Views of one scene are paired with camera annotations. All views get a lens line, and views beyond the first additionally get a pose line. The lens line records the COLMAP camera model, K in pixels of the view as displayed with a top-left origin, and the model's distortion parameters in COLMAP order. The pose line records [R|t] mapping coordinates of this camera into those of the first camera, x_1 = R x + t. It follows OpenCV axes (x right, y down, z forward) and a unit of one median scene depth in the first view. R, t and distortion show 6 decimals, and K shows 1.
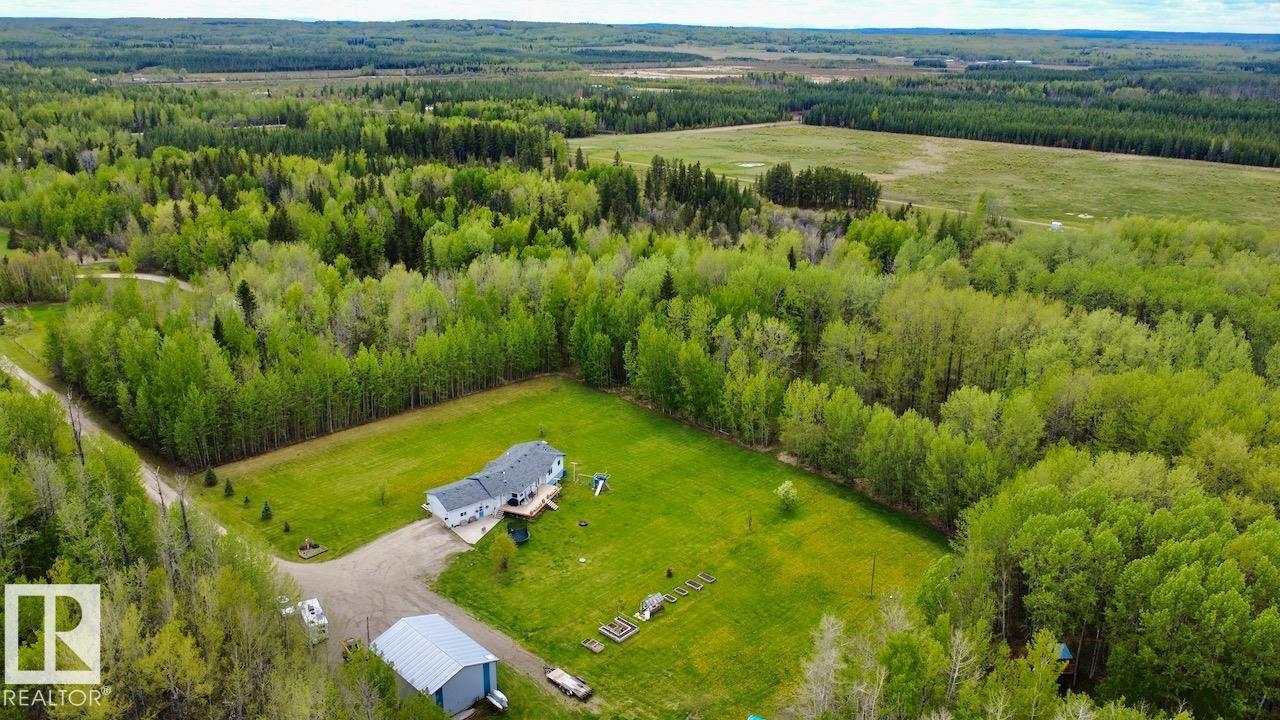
lens RADIAL K [[961.7, 0, 631.7], [0, 961.7, 359.5], [0, 0, 1]] dist [0.004375, -0.004456]
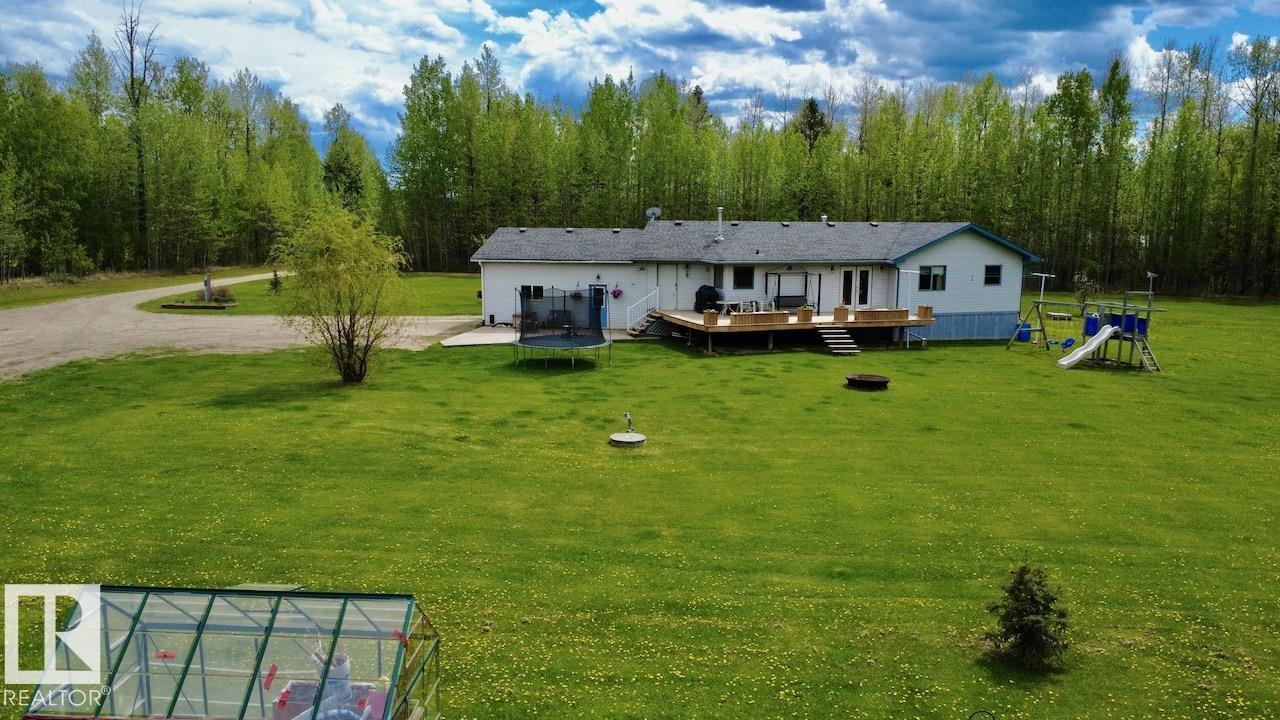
lens RADIAL K [[961.7, 0, 641.8], [0, 961.7, 357.3], [0, 0, 1]] dist [0.004375, -0.004456]
pose [[0.647465, 0.104257, -0.754930, 0.075701], [-0.250552, 0.964652, -0.081666, 0.192963], [0.719731, 0.242025, 0.650700, 0.819123]]
